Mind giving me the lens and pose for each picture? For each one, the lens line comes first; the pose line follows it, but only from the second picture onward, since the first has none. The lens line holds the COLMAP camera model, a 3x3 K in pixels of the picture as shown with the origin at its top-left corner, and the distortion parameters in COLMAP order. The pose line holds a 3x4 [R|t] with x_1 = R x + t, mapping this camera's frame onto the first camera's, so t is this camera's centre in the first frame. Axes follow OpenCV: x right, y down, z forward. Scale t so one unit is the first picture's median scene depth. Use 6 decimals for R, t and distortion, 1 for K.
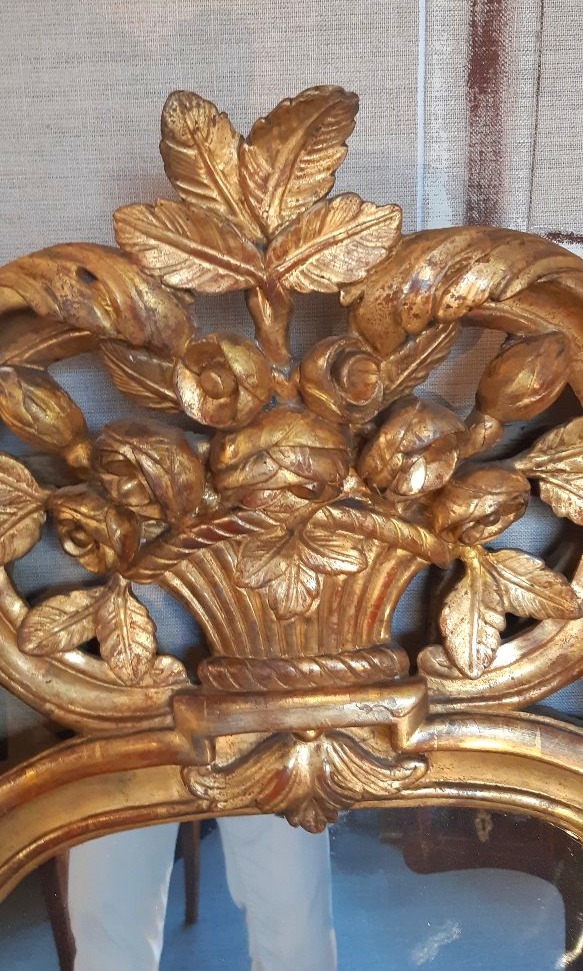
lens RADIAL K [[828.4, 0, 291.5], [0, 828.4, 485.5], [0, 0, 1]] dist [0.033516, -0.003152]
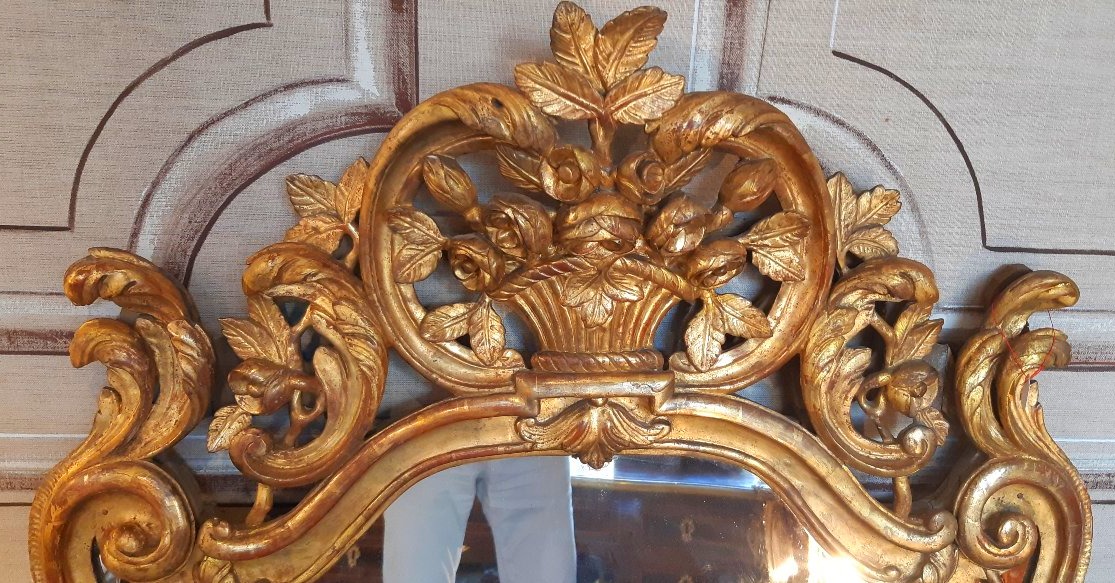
lens RADIAL K [[825.1, 0, 557.6], [0, 825.1, 335.0], [0, 0, 1]] dist [0.084101, -0.151706]
pose [[0.995824, 0.059862, 0.068921, -0.186790], [-0.061945, 0.997673, 0.028490, 0.139112], [-0.067055, -0.032640, 0.997215, -0.608818]]
